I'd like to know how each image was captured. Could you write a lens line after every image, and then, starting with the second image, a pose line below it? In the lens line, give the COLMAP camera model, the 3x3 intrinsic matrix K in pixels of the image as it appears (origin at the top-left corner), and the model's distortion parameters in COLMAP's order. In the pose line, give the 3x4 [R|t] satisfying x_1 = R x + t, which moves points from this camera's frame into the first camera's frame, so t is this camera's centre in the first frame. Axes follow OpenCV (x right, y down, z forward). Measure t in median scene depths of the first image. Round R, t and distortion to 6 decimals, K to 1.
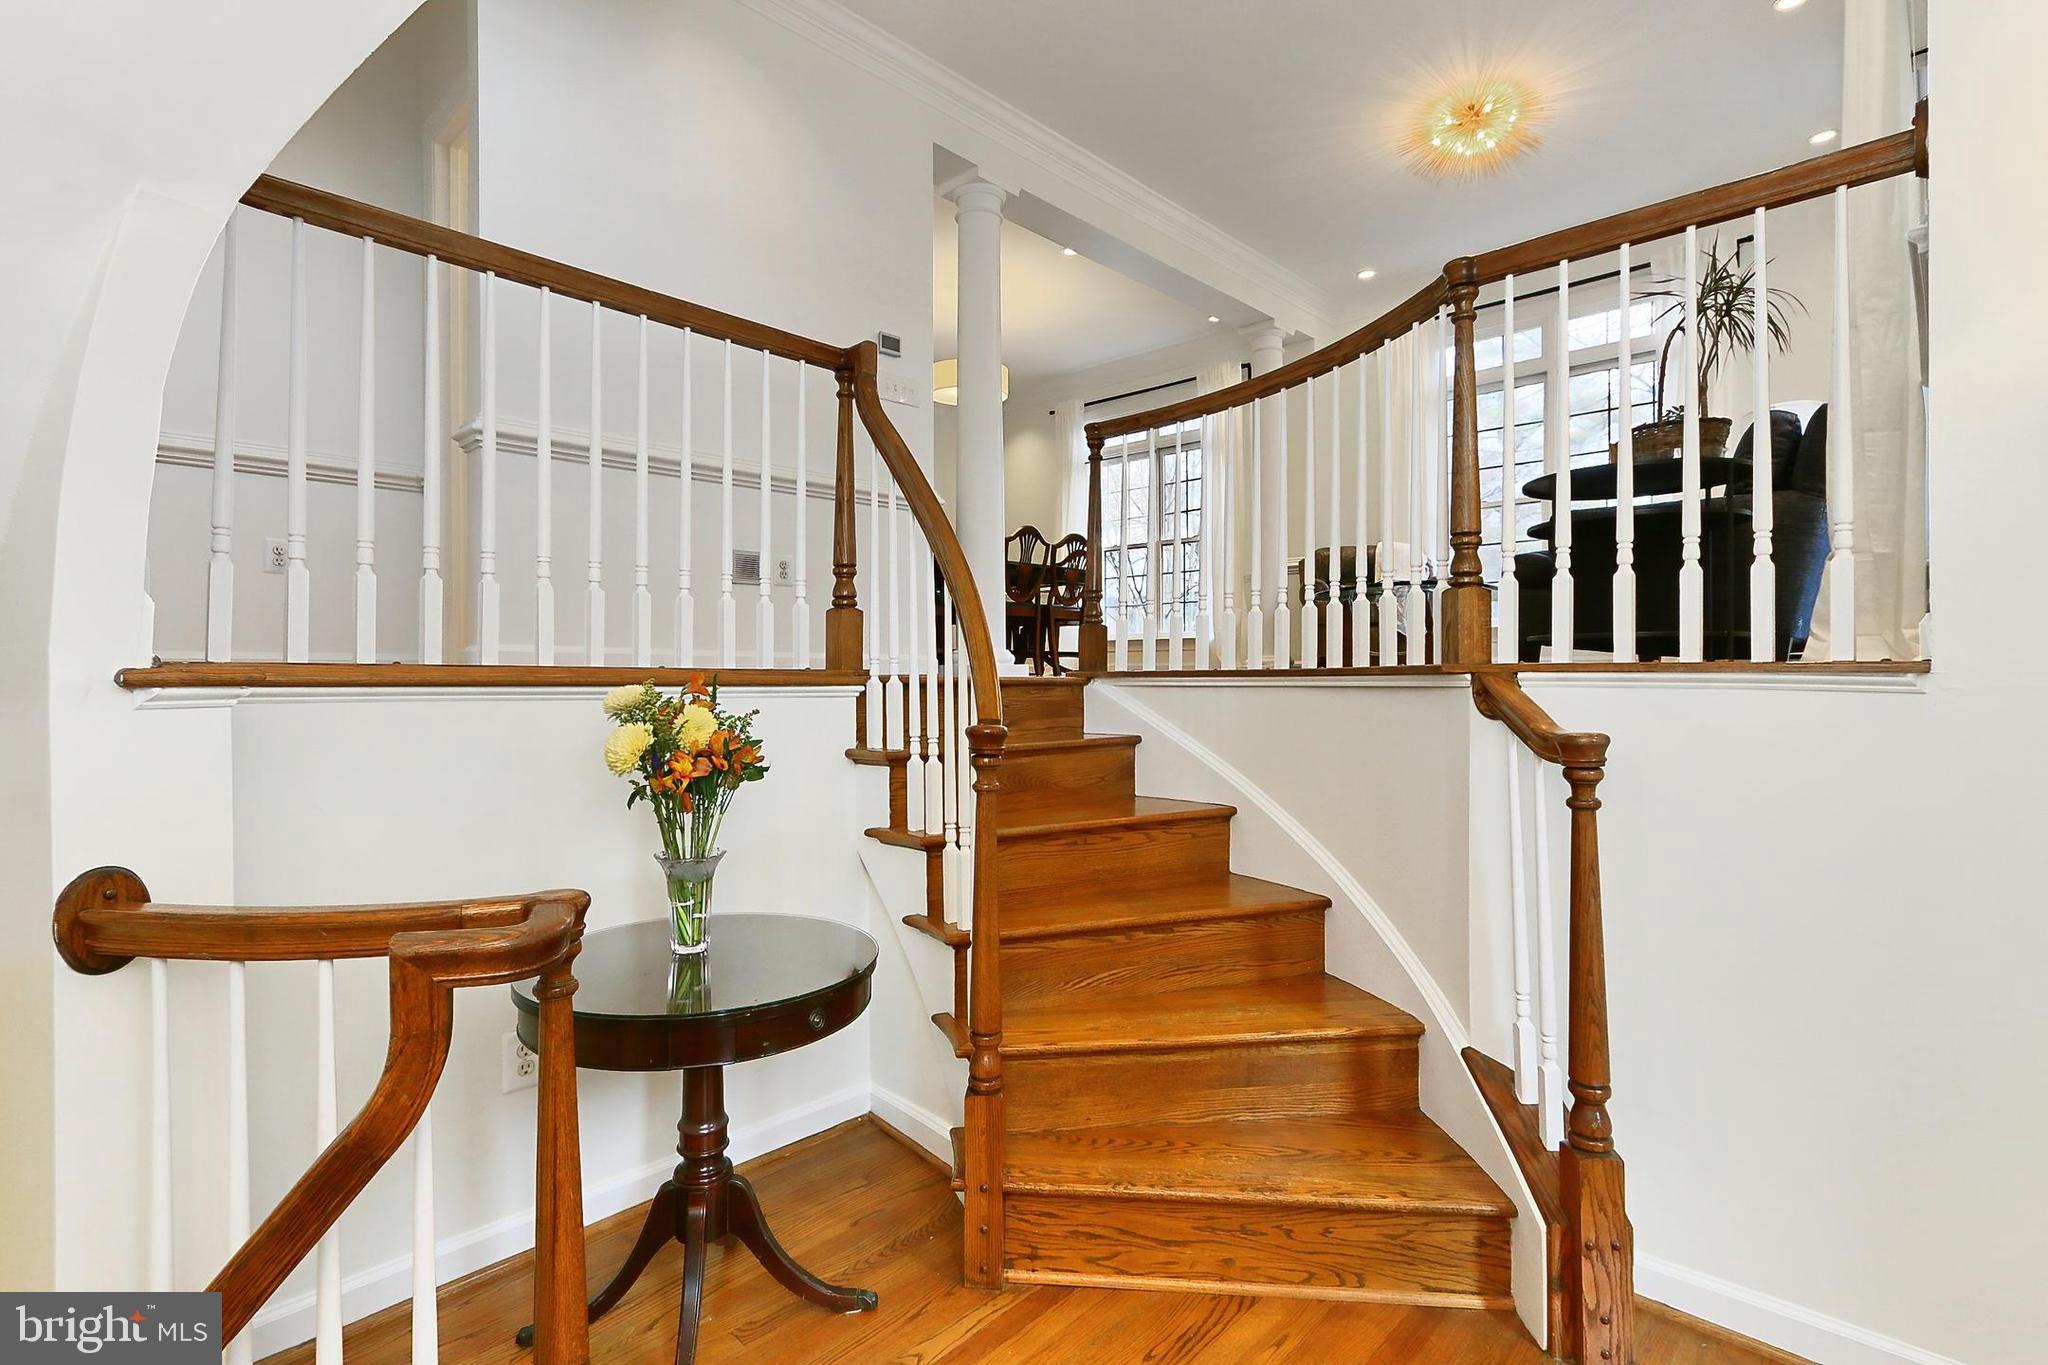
lens RADIAL K [[952.7, 0, 1013.0], [0, 952.7, 675.5], [0, 0, 1]] dist [0.003287, 0.003096]
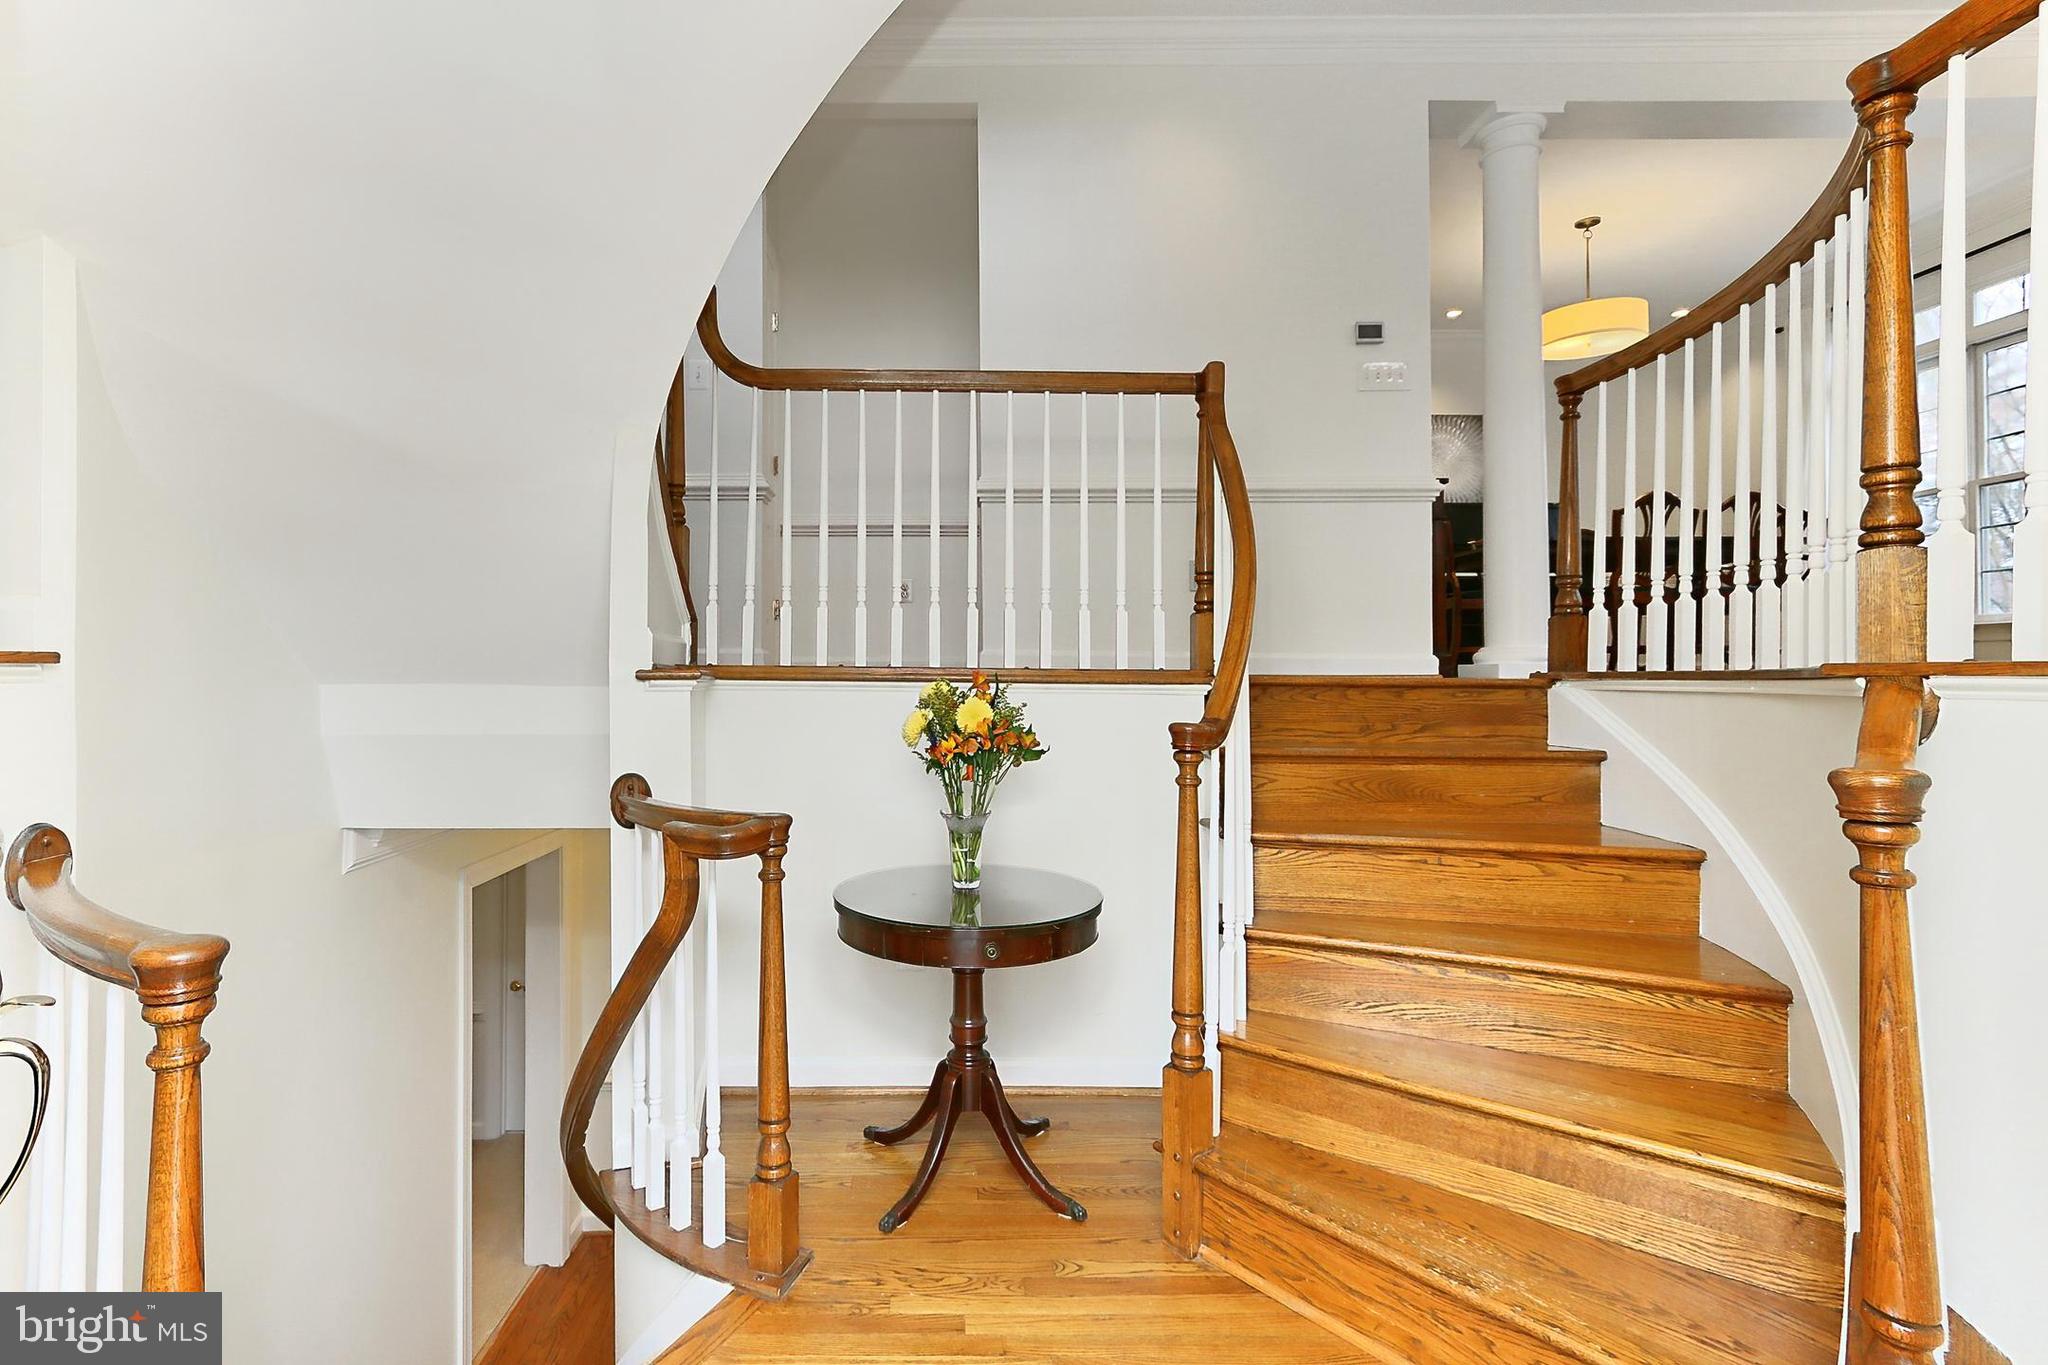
lens RADIAL K [[952.7, 0, 1004.0], [0, 952.7, 673.3], [0, 0, 1]] dist [0.003287, 0.003096]
pose [[0.717818, 0.004001, -0.696219, 0.560646], [-0.004835, 0.999988, 0.000762, -0.002365], [0.696214, 0.002819, 0.717829, 0.099166]]
